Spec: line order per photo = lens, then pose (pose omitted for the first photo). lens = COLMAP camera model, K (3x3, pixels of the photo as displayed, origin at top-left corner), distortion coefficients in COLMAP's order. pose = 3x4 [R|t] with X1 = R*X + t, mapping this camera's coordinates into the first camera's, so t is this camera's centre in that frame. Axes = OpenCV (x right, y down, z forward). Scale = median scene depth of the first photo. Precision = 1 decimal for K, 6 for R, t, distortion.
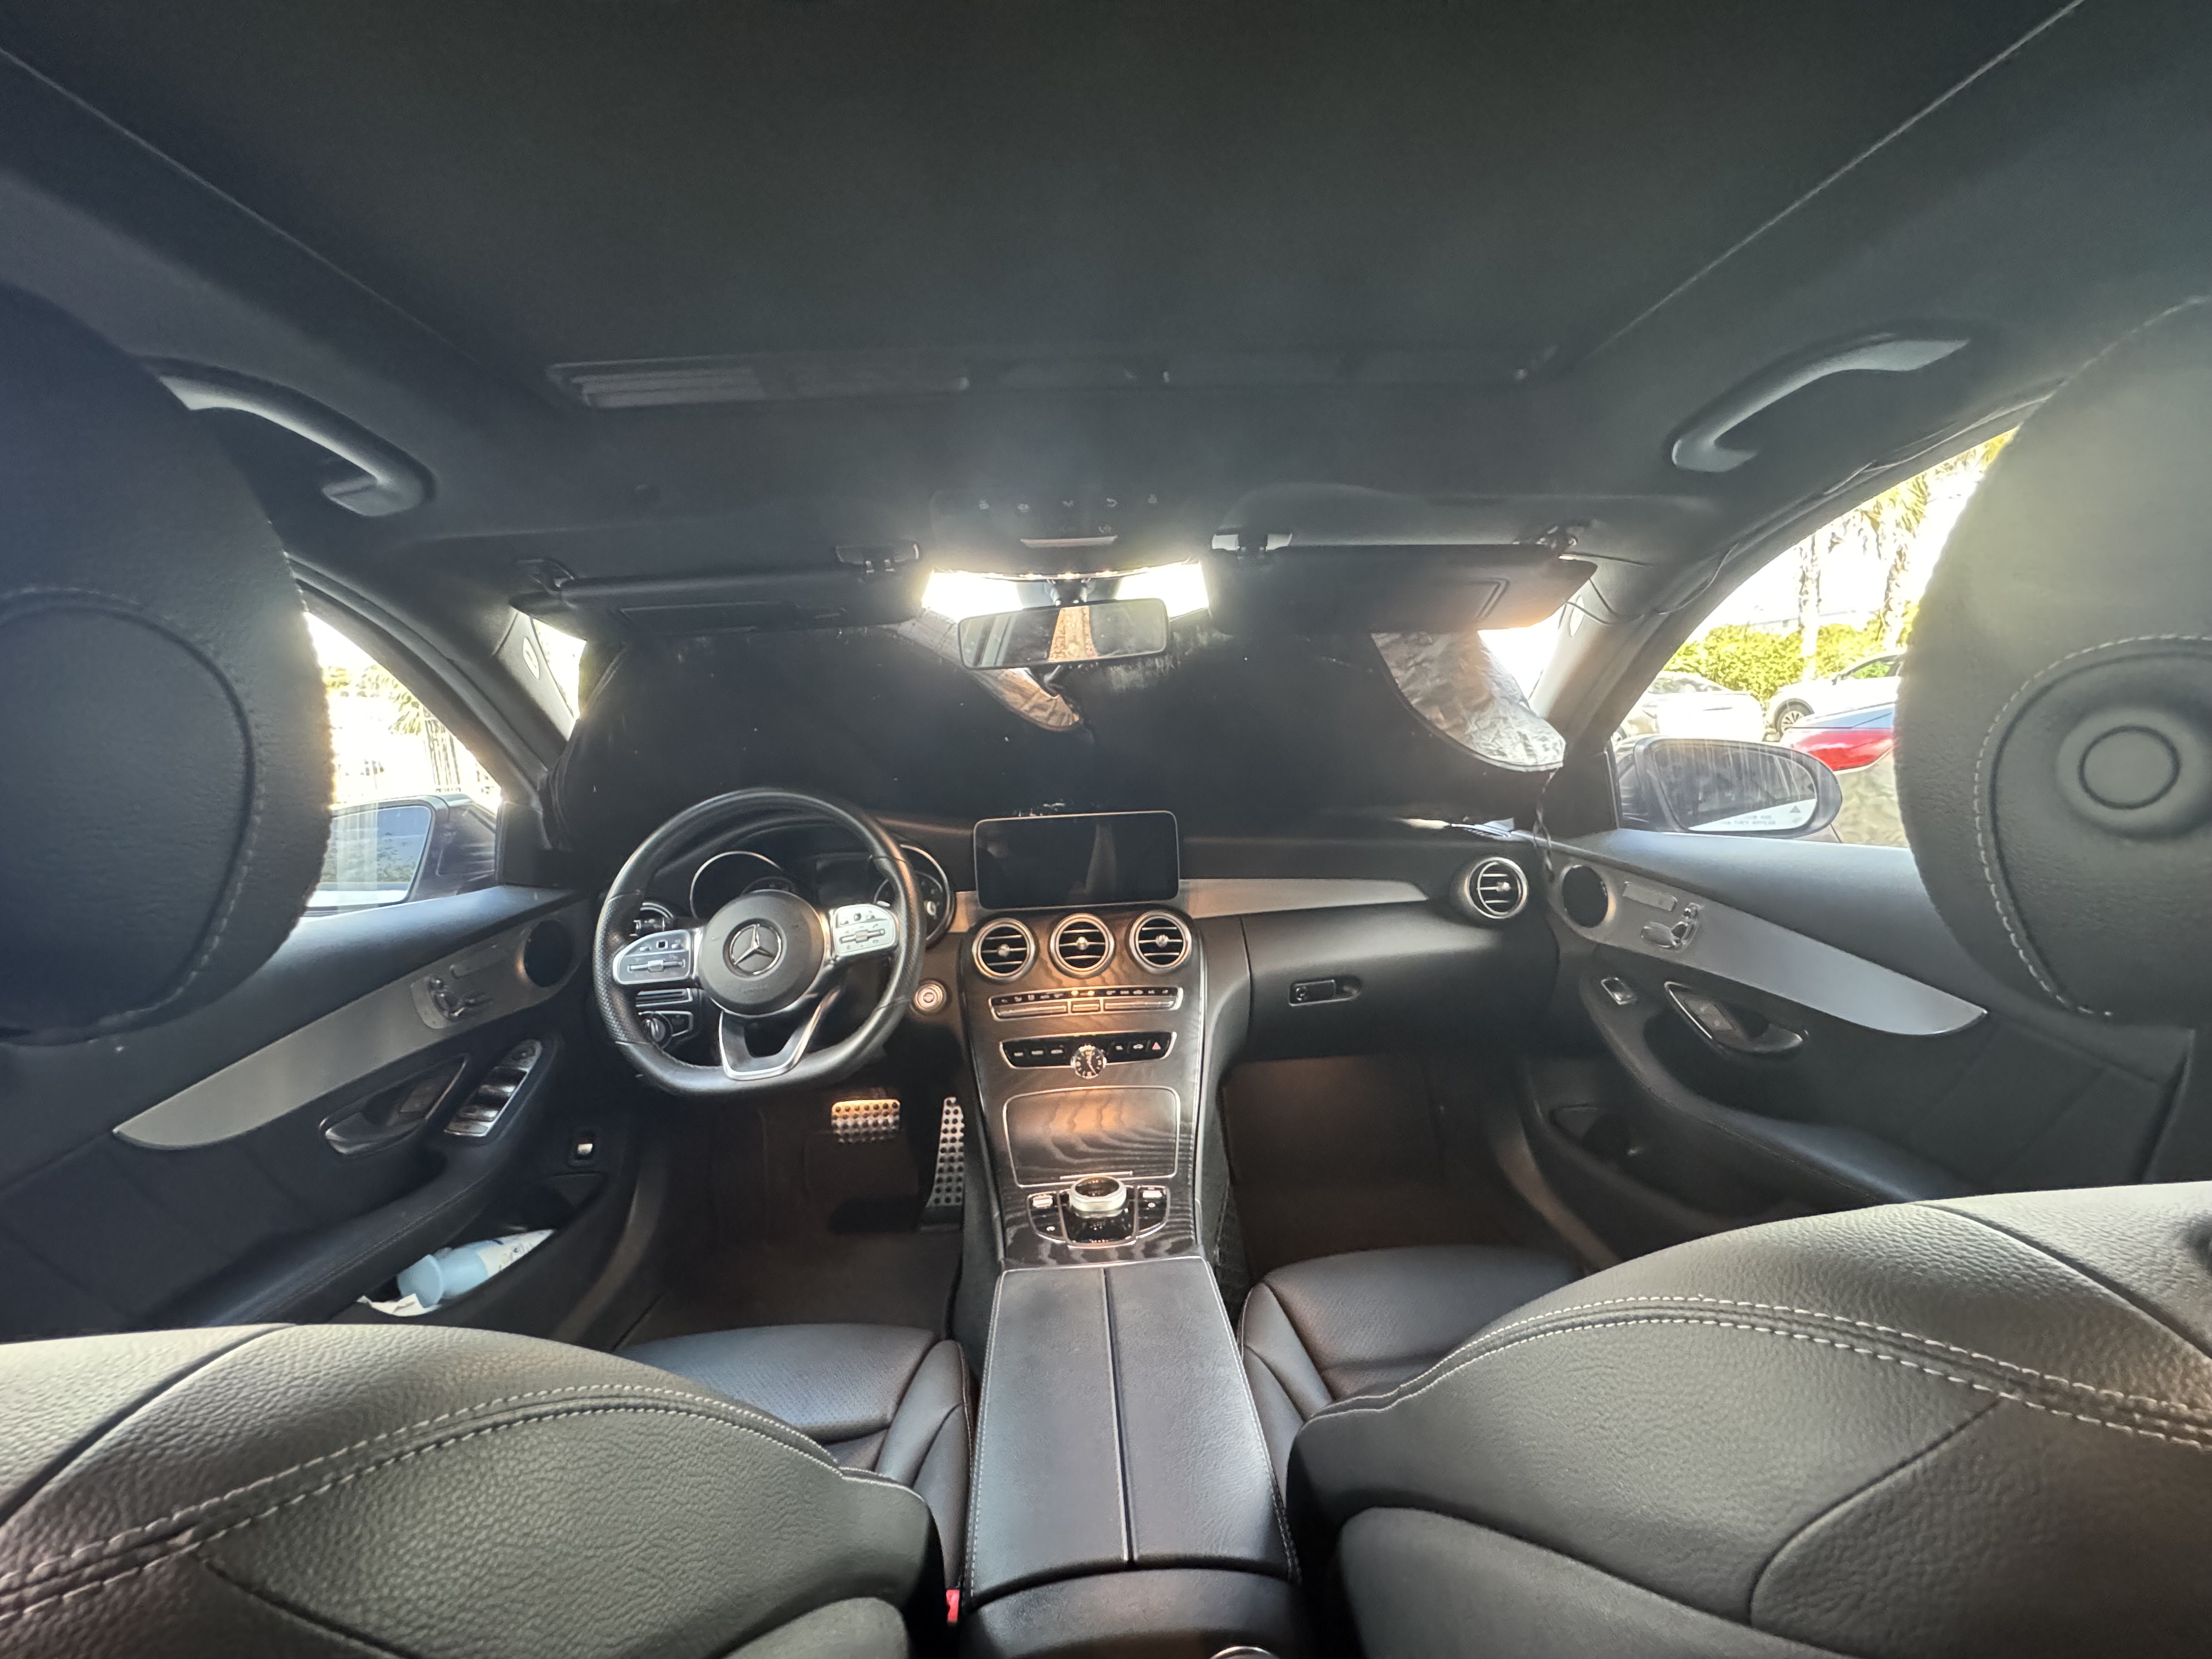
lens RADIAL K [[901.4, 0, 1107.7], [0, 901.4, 819.1], [0, 0, 1]] dist [-0.001558, 0.000119]
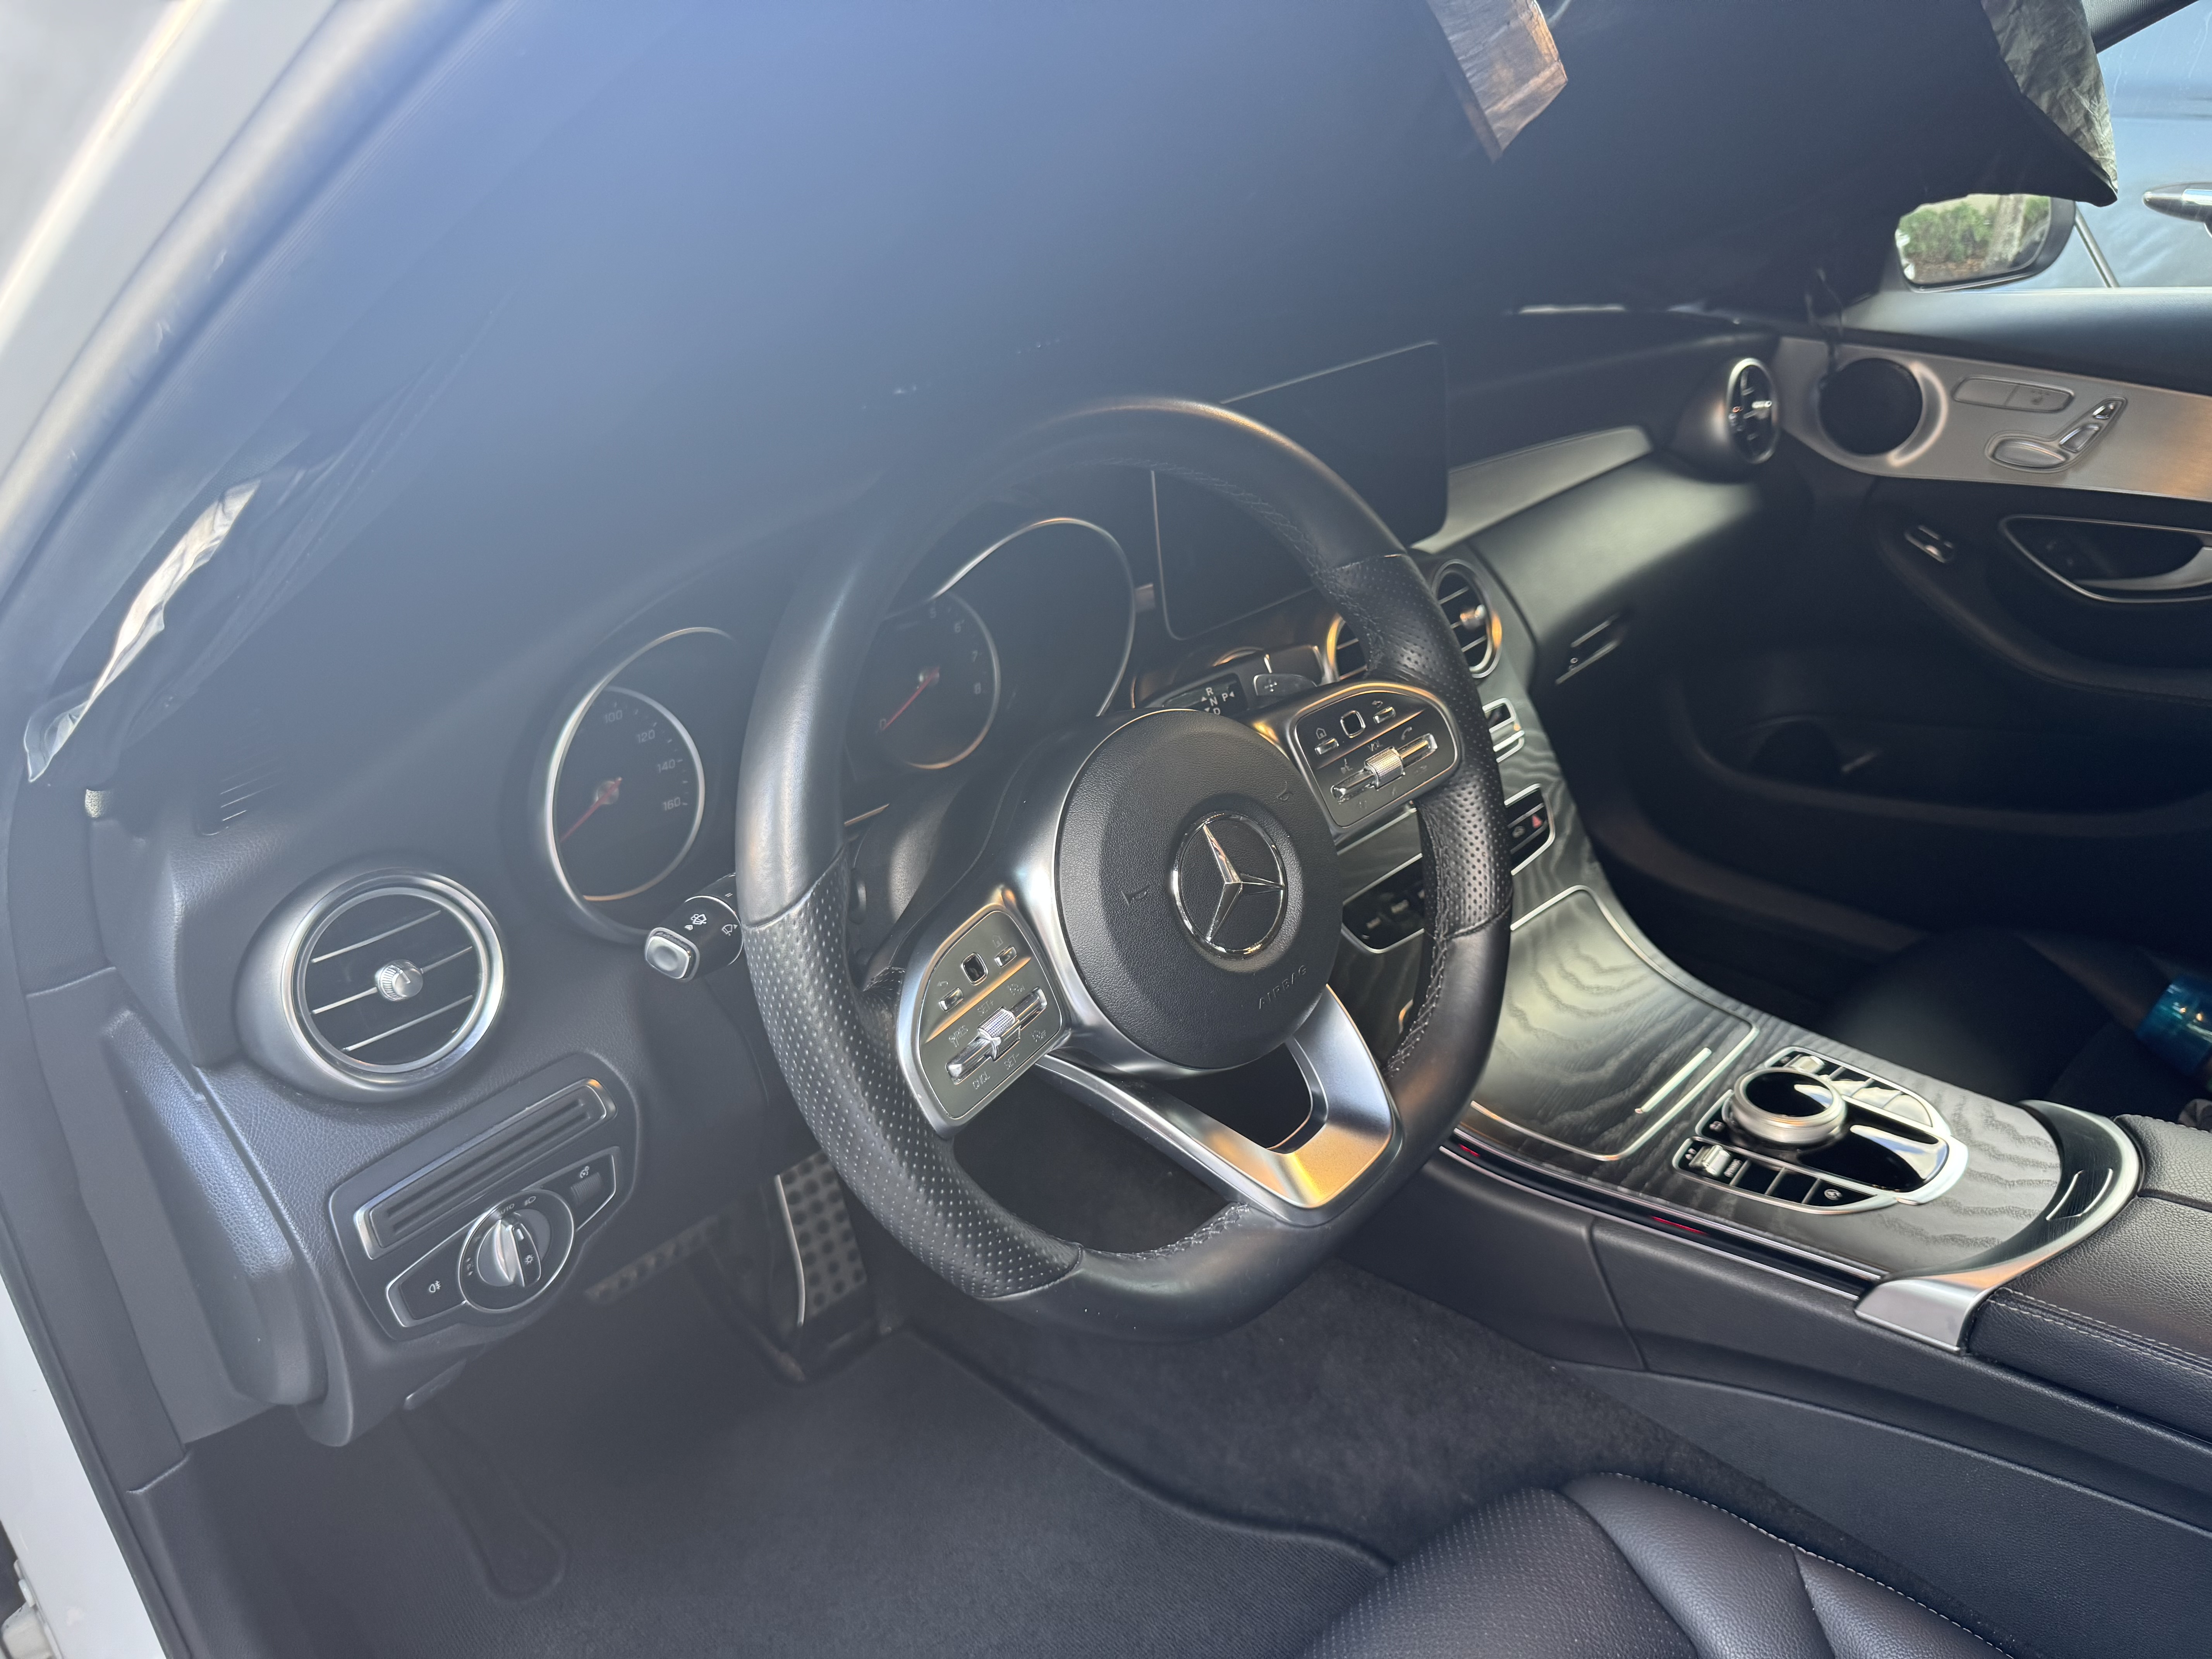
lens RADIAL K [[1658.8, 0, 1105.0], [0, 1658.8, 797.0], [0, 0, 1]] dist [0.031338, 0.000264]
pose [[0.736120, -0.285663, 0.613615, -0.710472], [0.089634, 0.939732, 0.329954, -0.095338], [-0.670890, -0.187885, 0.717361, 0.492114]]
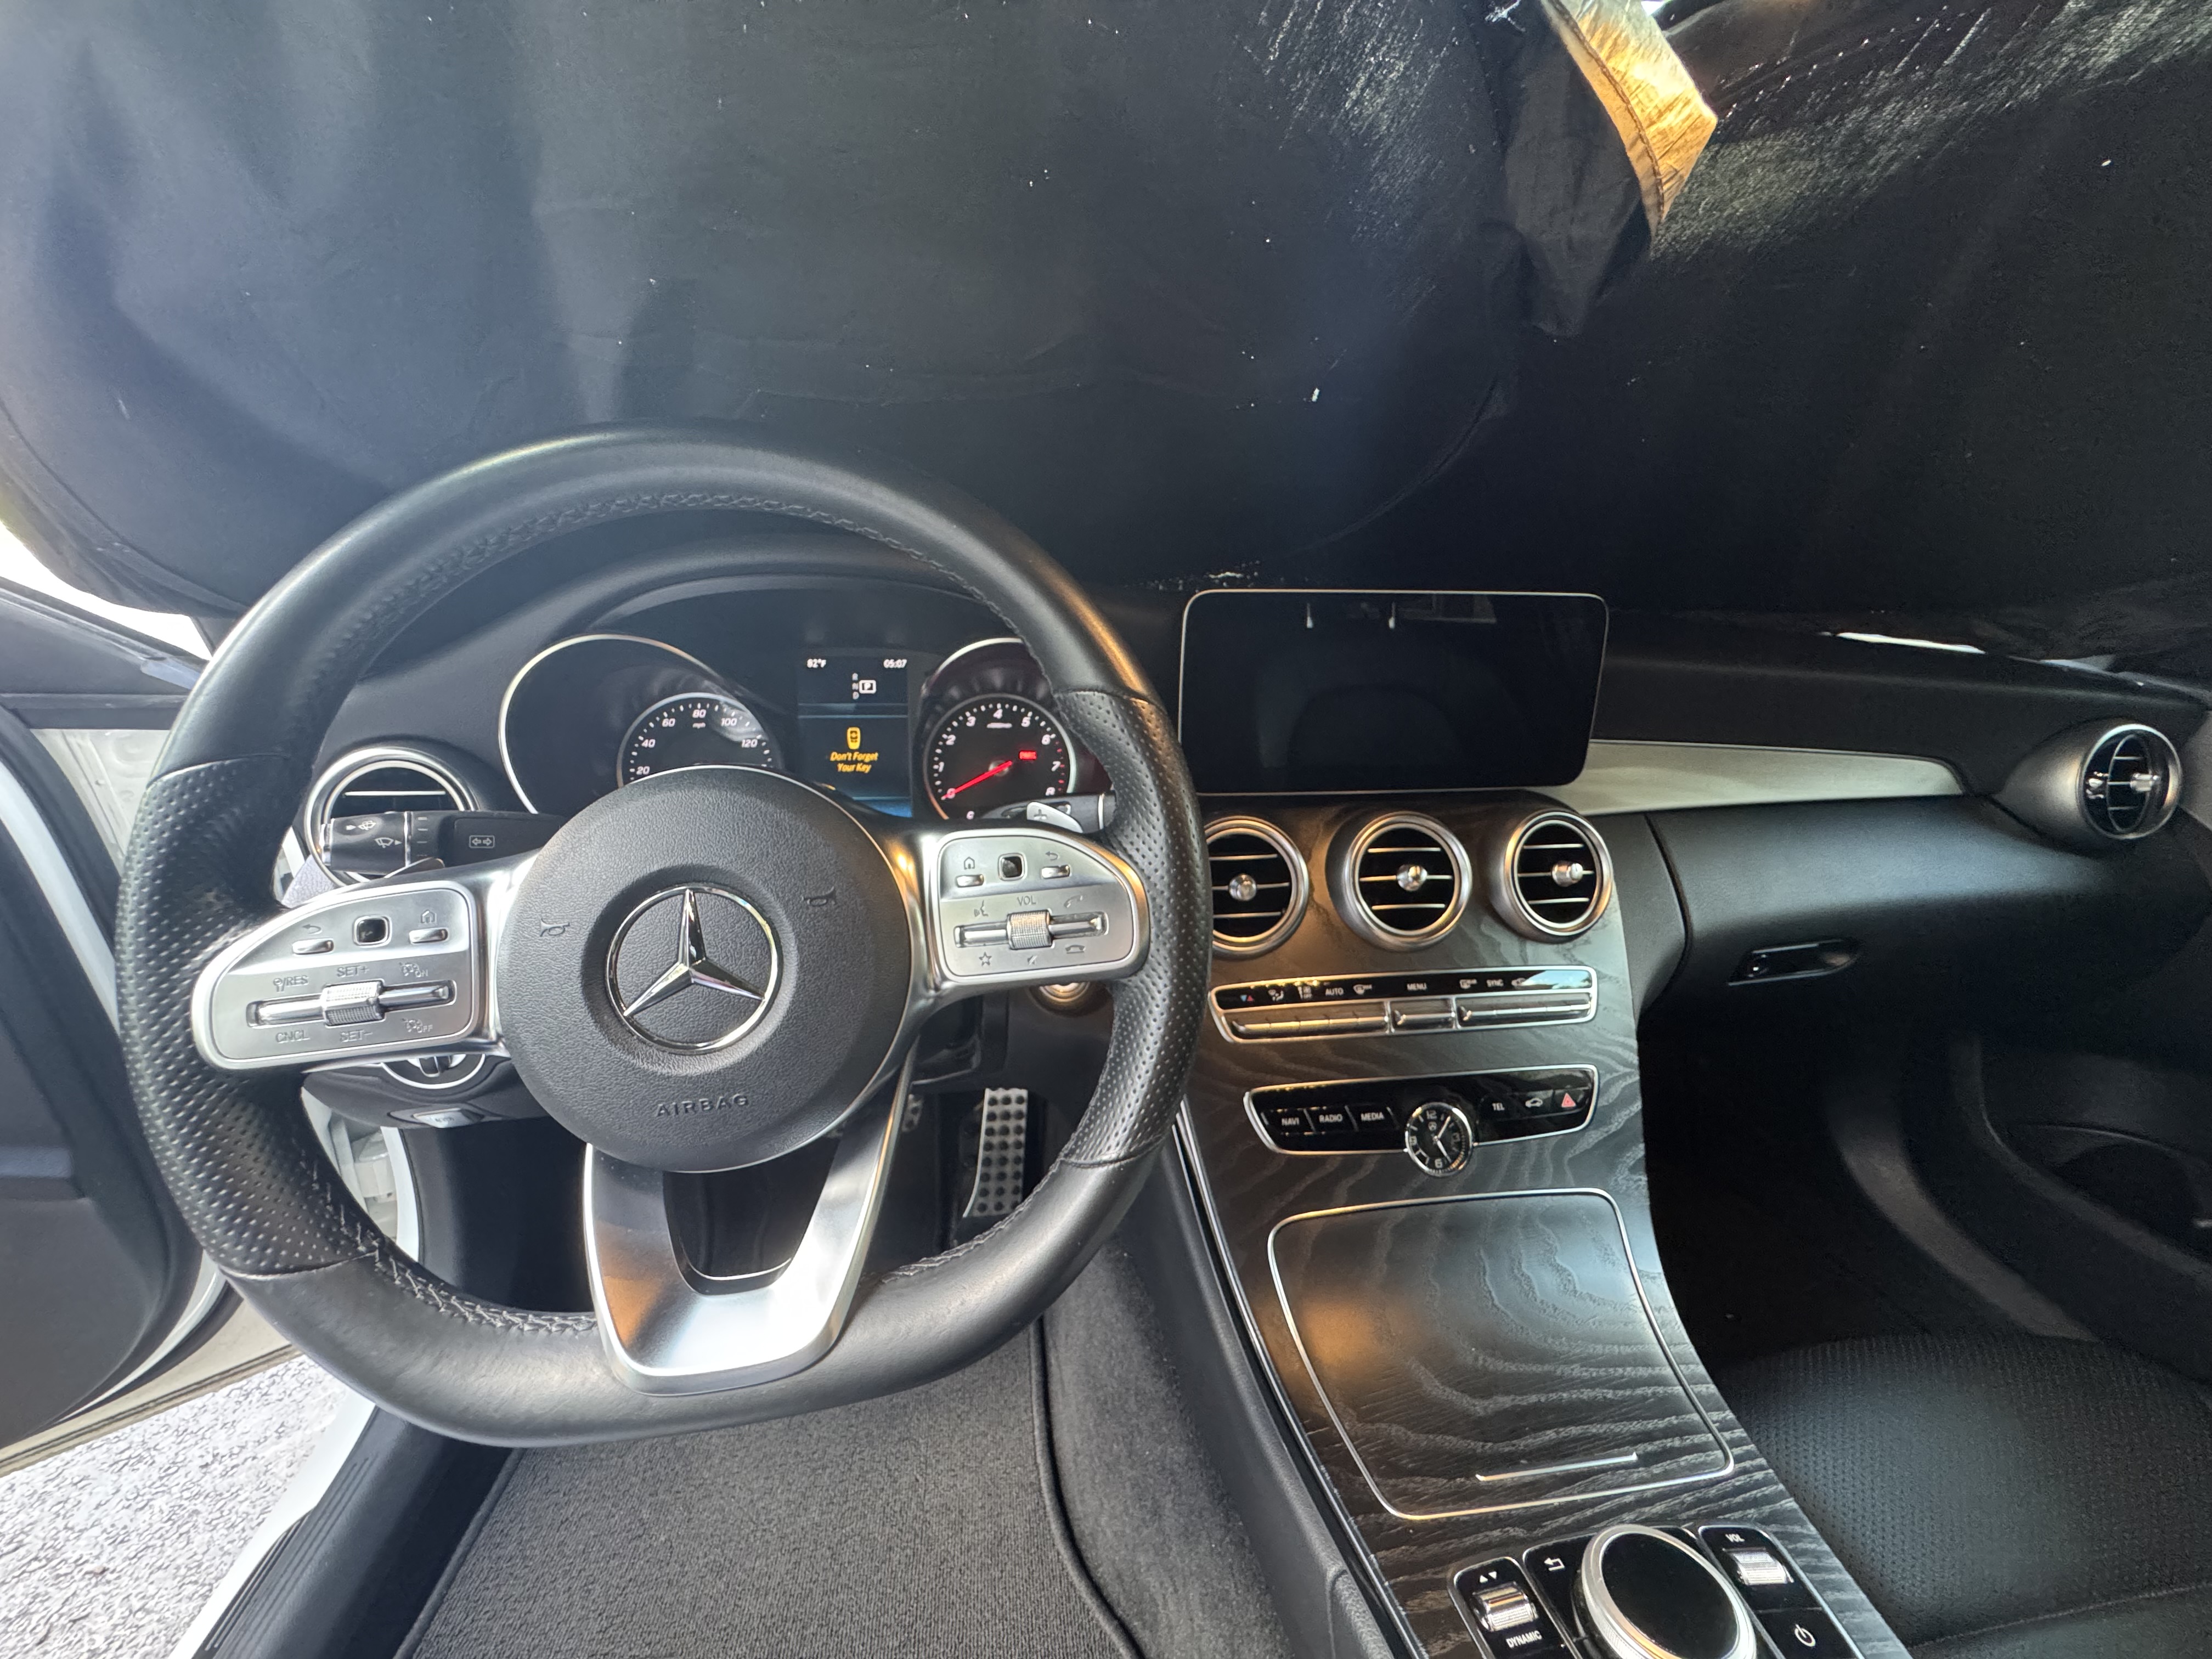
lens RADIAL K [[901.4, 0, 1107.7], [0, 901.4, 819.1], [0, 0, 1]] dist [-0.001558, 0.000119]
pose [[0.993770, 0.031640, 0.106861, -0.243125], [-0.054946, 0.973317, 0.222791, 0.015793], [-0.096961, -0.227275, 0.968992, 0.600610]]
